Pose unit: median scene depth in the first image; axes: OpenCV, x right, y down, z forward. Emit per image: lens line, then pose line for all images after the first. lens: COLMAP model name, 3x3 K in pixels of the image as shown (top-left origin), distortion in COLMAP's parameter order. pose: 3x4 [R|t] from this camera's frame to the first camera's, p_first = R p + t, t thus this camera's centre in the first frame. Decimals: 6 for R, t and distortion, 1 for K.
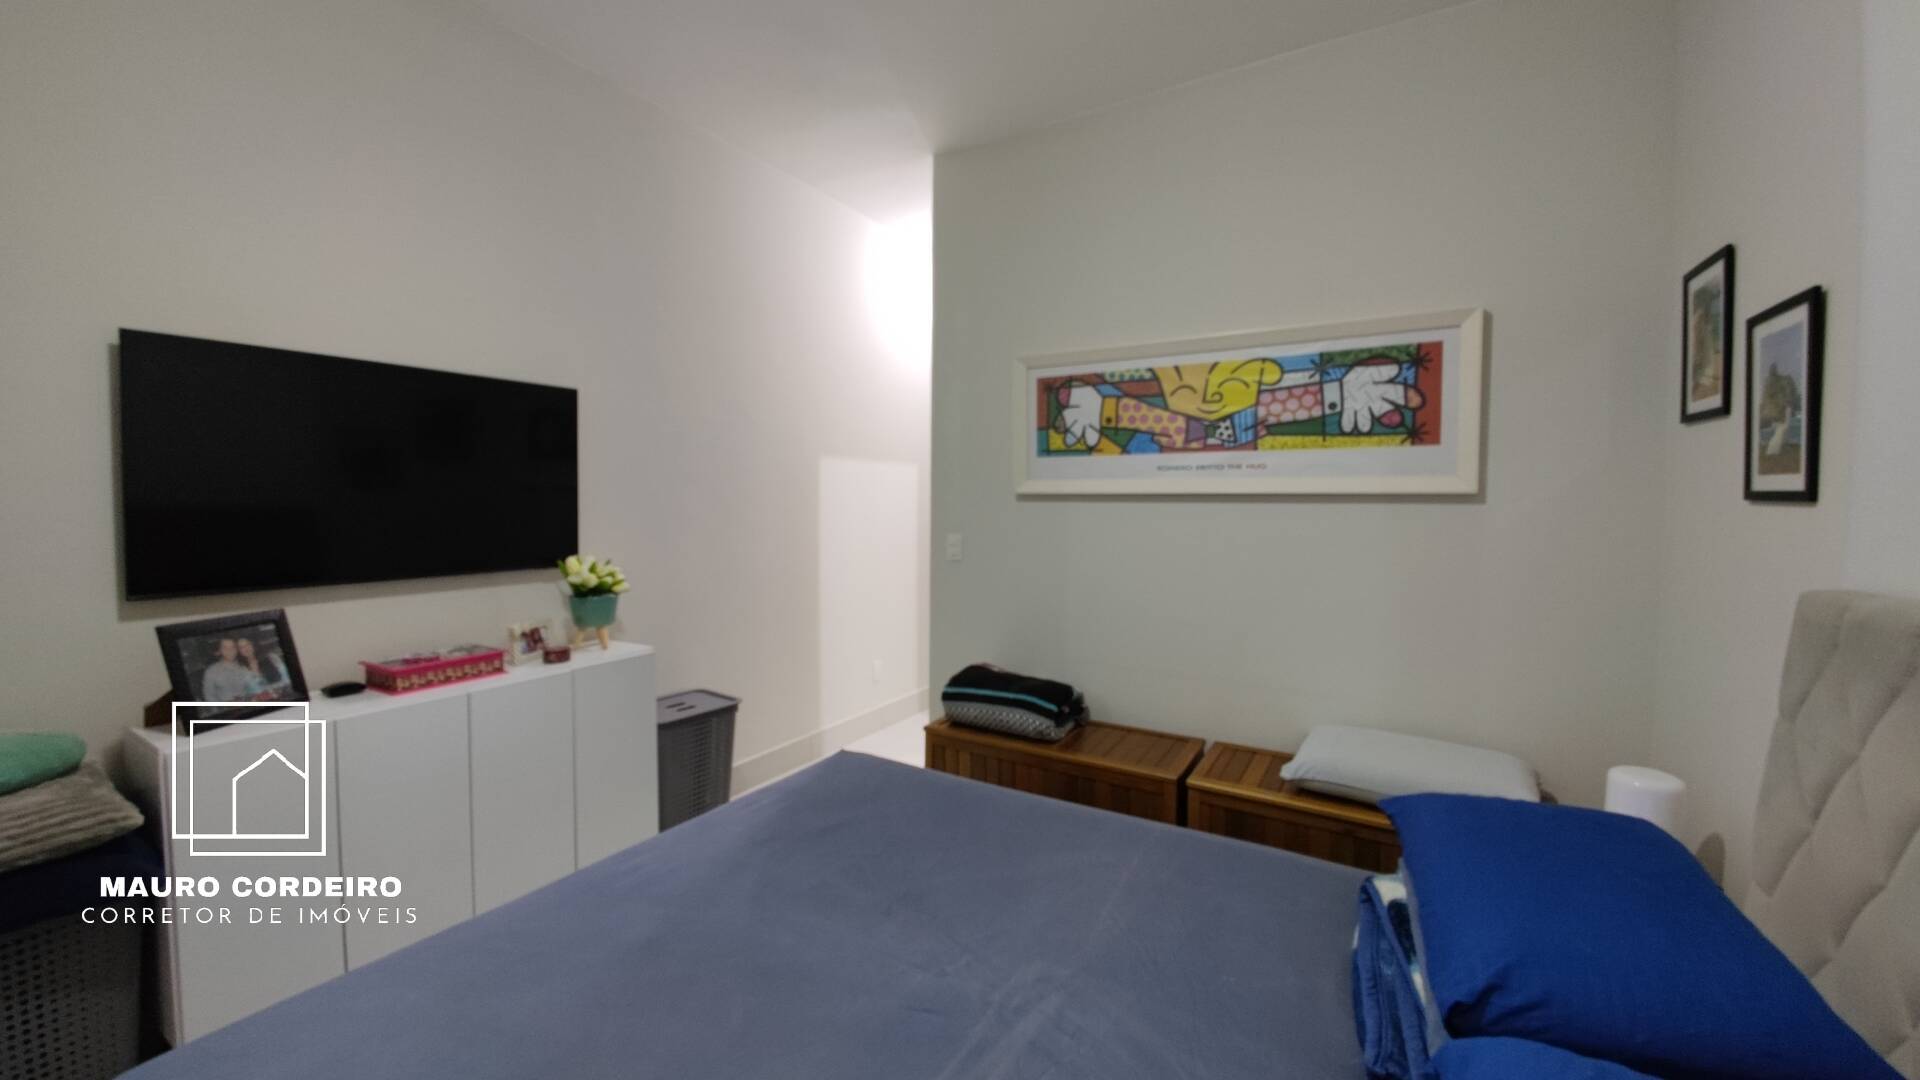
lens RADIAL K [[723.5, 0, 961.7], [0, 723.5, 524.2], [0, 0, 1]] dist [-0.003618, -0.006053]
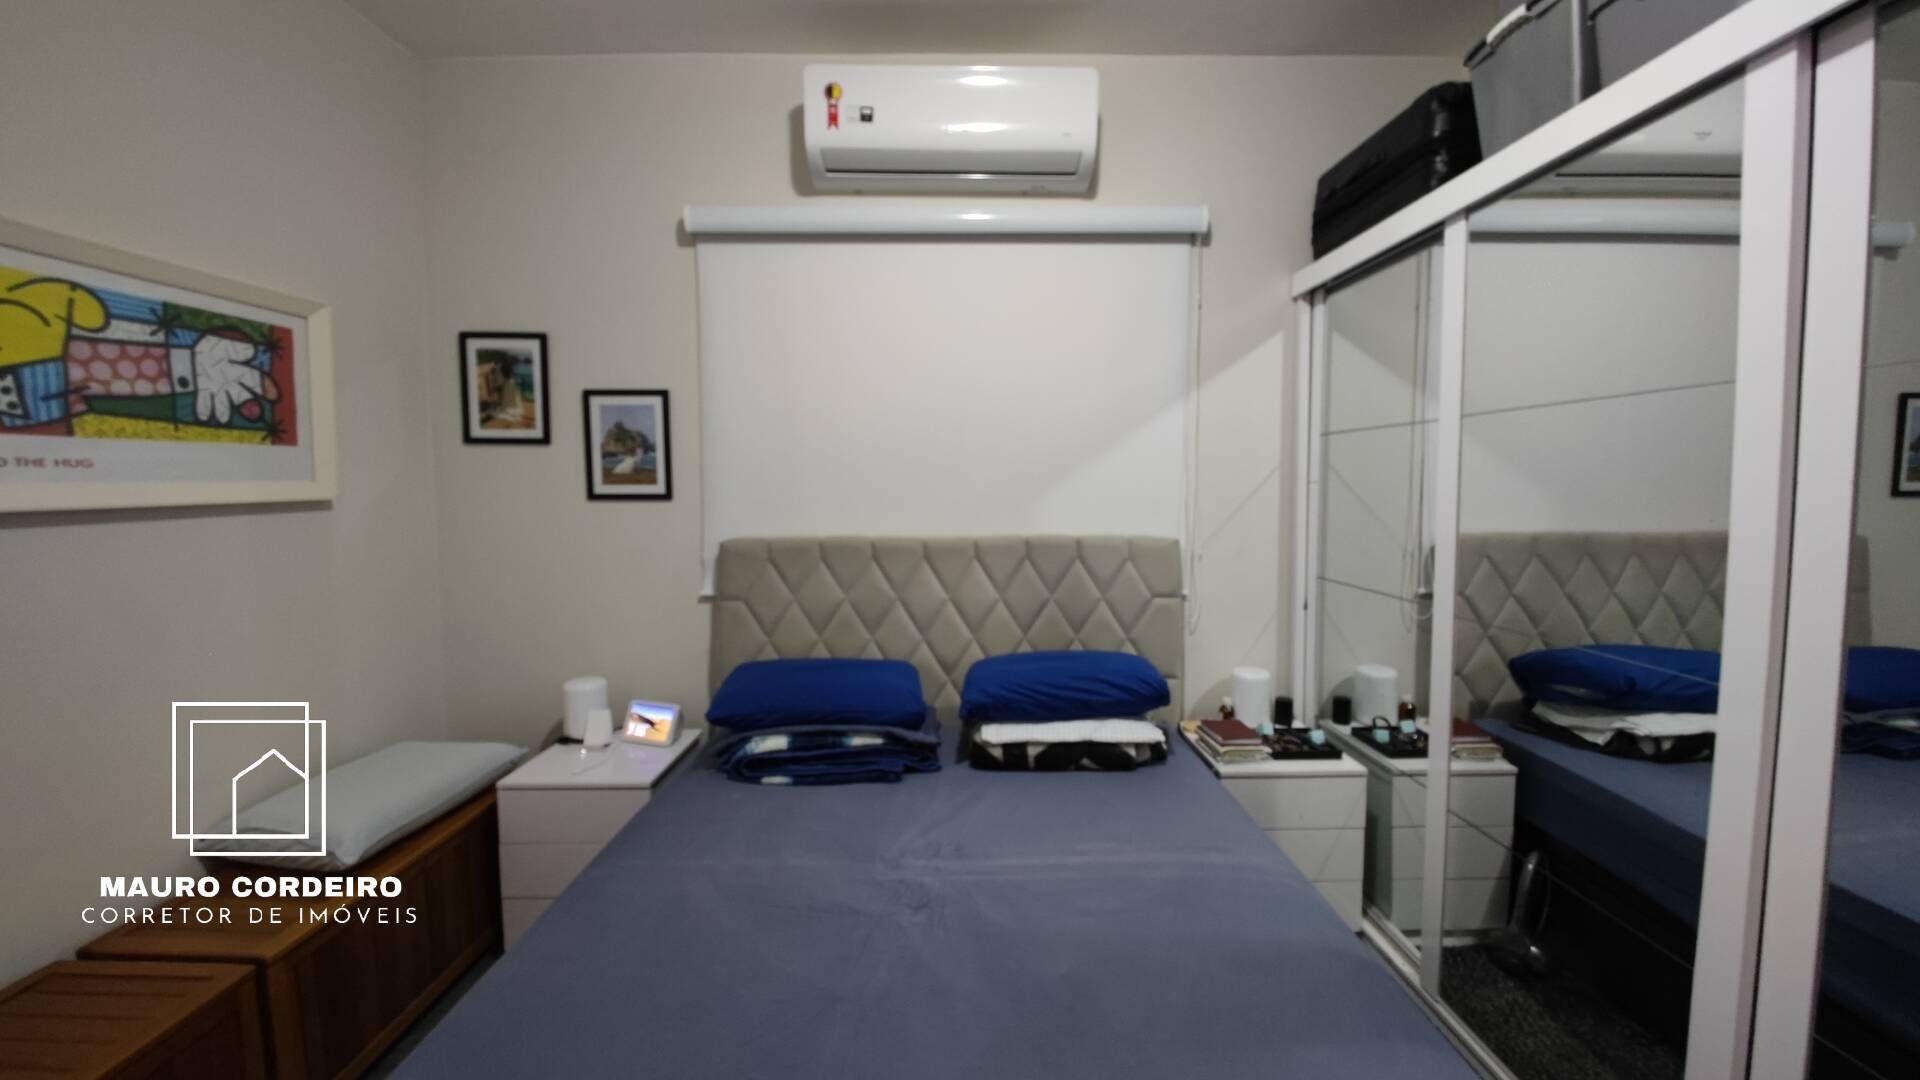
lens RADIAL K [[723.5, 0, 961.7], [0, 723.5, 524.2], [0, 0, 1]] dist [-0.003618, -0.006053]
pose [[-0.521882, -0.056636, 0.851135, -0.472906], [0.033600, 0.995654, 0.086855, -0.056753], [-0.852355, 0.073927, -0.517711, 0.688378]]
